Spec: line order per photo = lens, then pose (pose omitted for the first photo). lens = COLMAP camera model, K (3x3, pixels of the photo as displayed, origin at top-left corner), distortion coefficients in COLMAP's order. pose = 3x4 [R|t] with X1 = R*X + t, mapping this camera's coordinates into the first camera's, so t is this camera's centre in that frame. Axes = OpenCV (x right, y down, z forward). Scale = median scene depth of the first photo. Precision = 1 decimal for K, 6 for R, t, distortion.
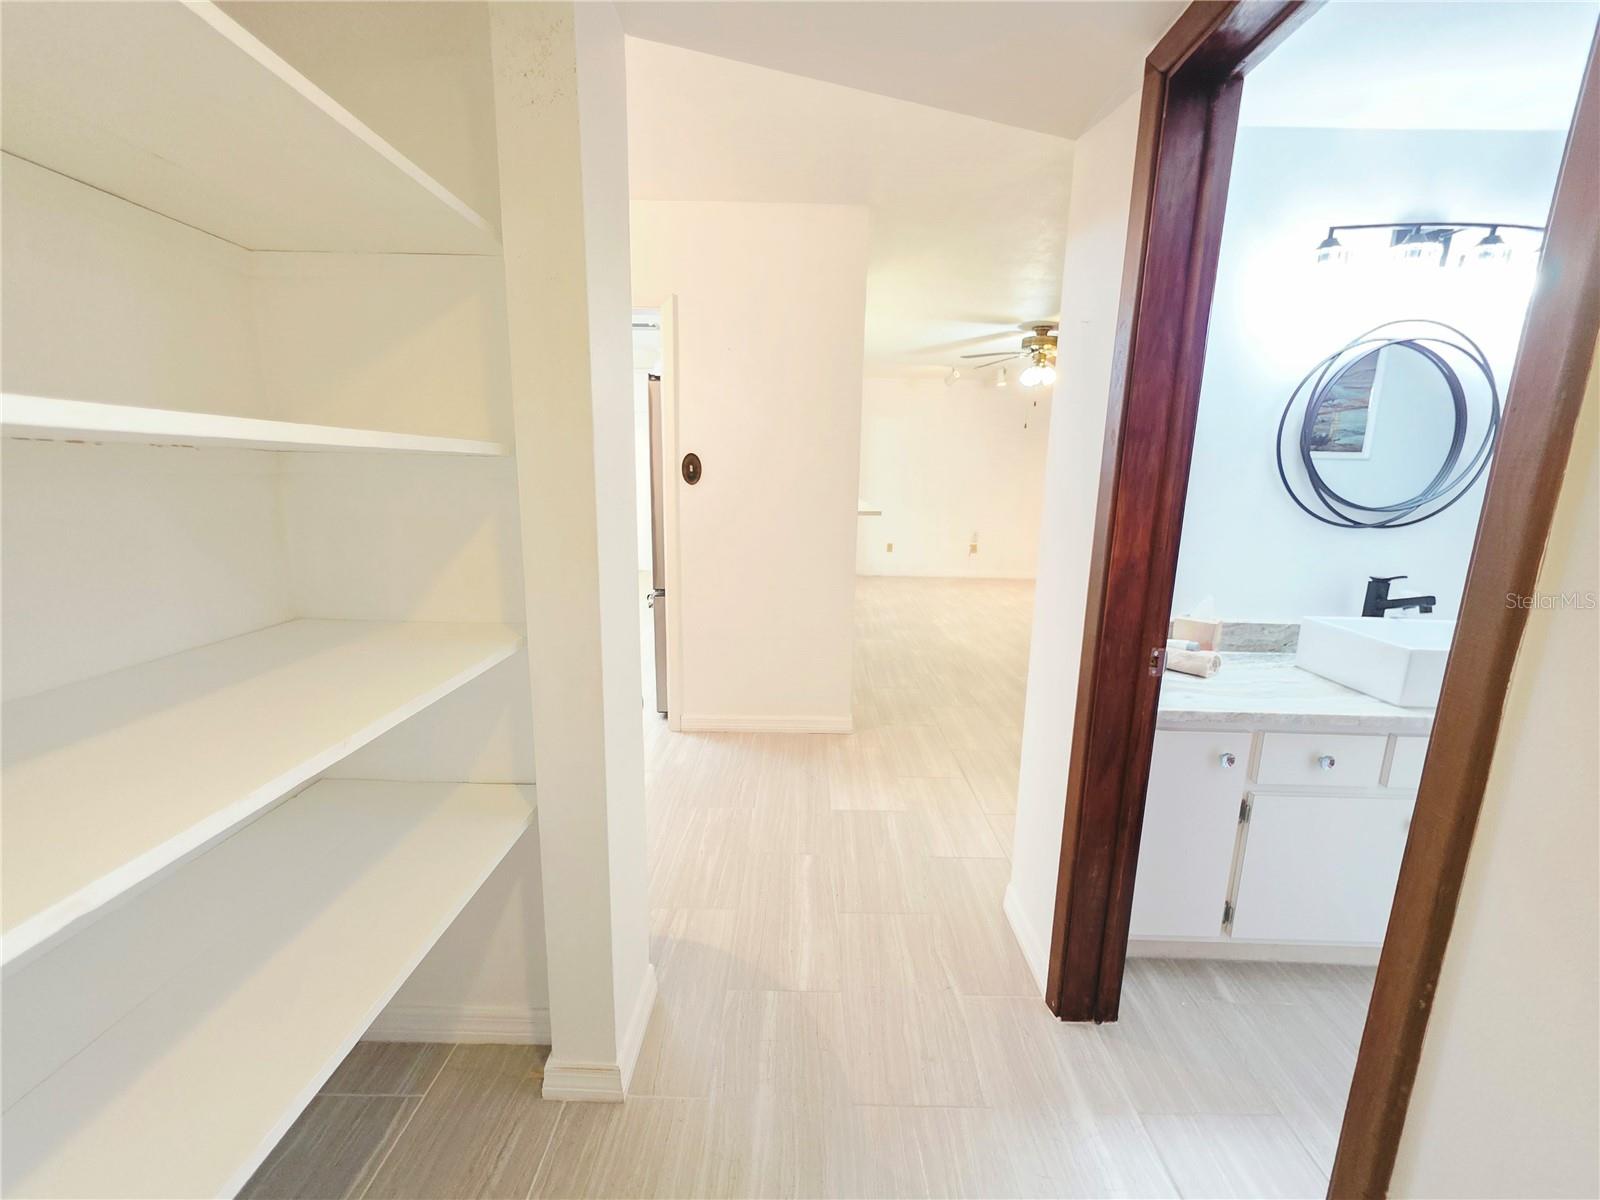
lens RADIAL K [[643.1, 0, 799.6], [0, 643.1, 600.8], [0, 0, 1]] dist [0.000619, 0.000386]
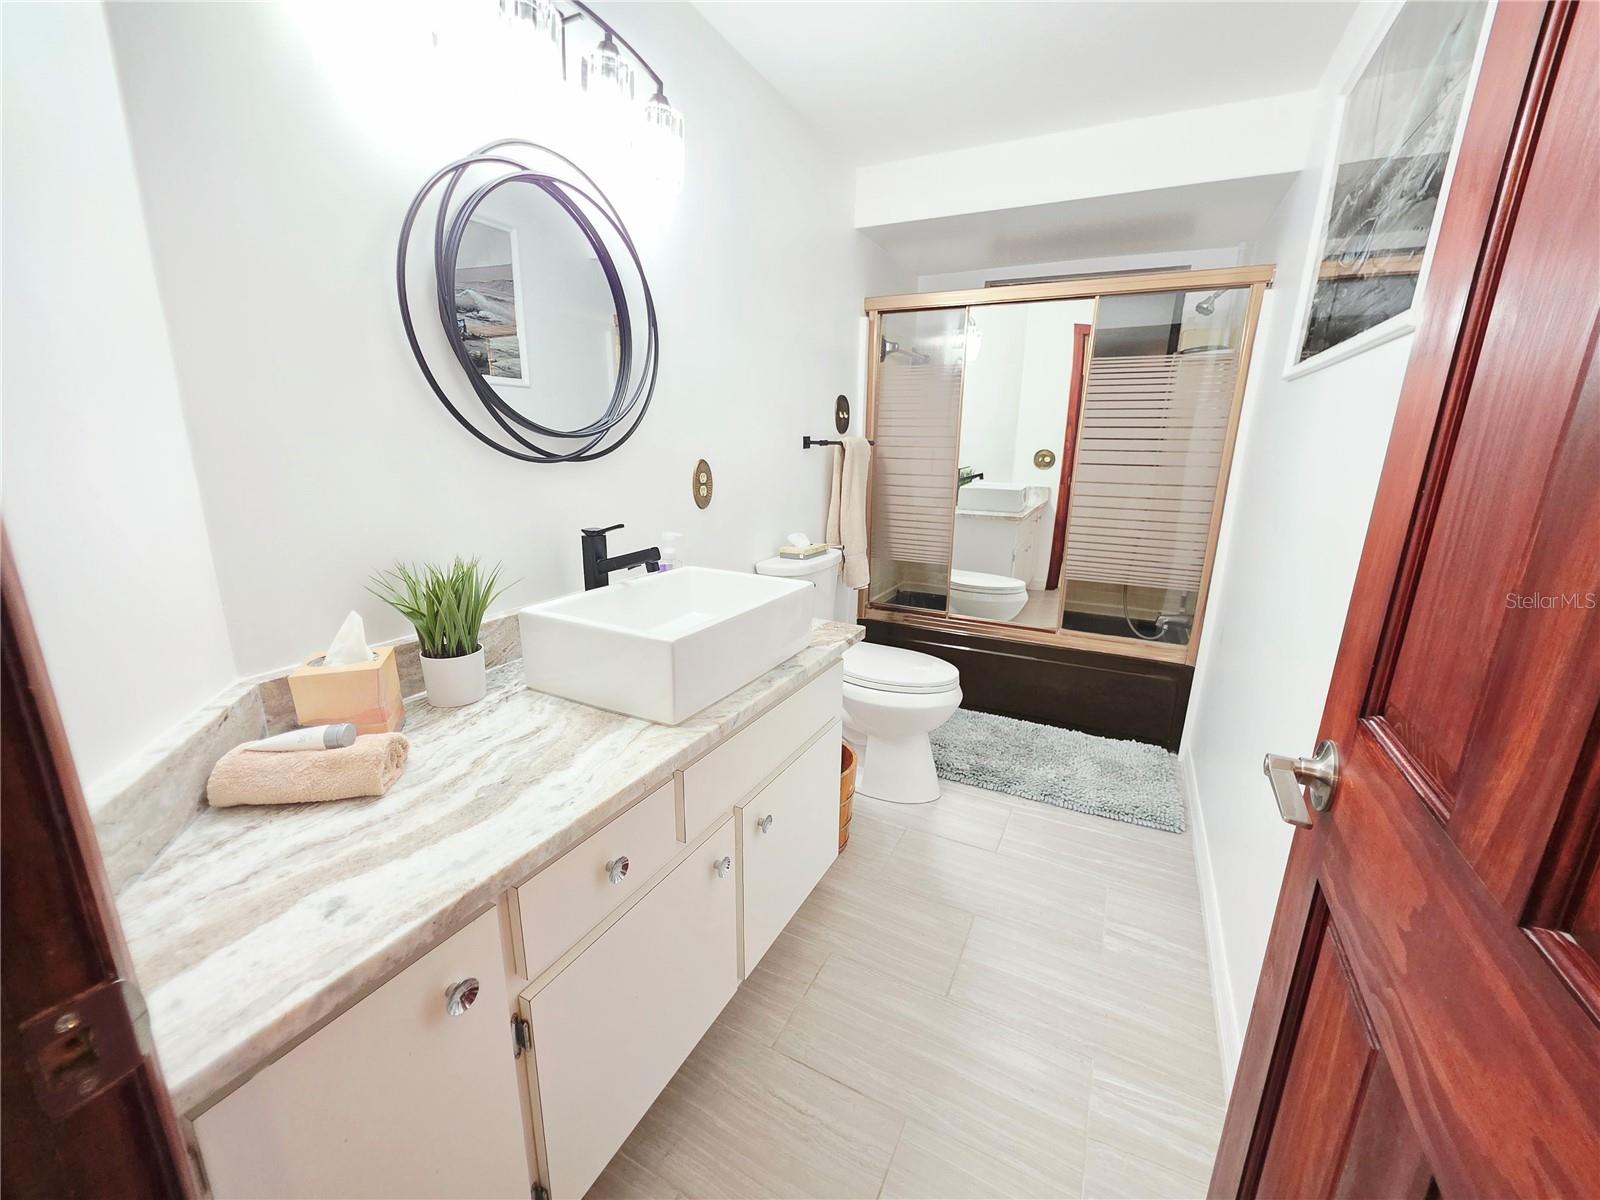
lens RADIAL K [[643.1, 0, 801.9], [0, 643.1, 600.4], [0, 0, 1]] dist [0.000619, 0.000386]
pose [[0.444253, -0.230819, 0.865657, 0.380767], [0.160873, 0.971089, 0.176371, -0.051187], [-0.881339, 0.060908, 0.468542, 0.483415]]
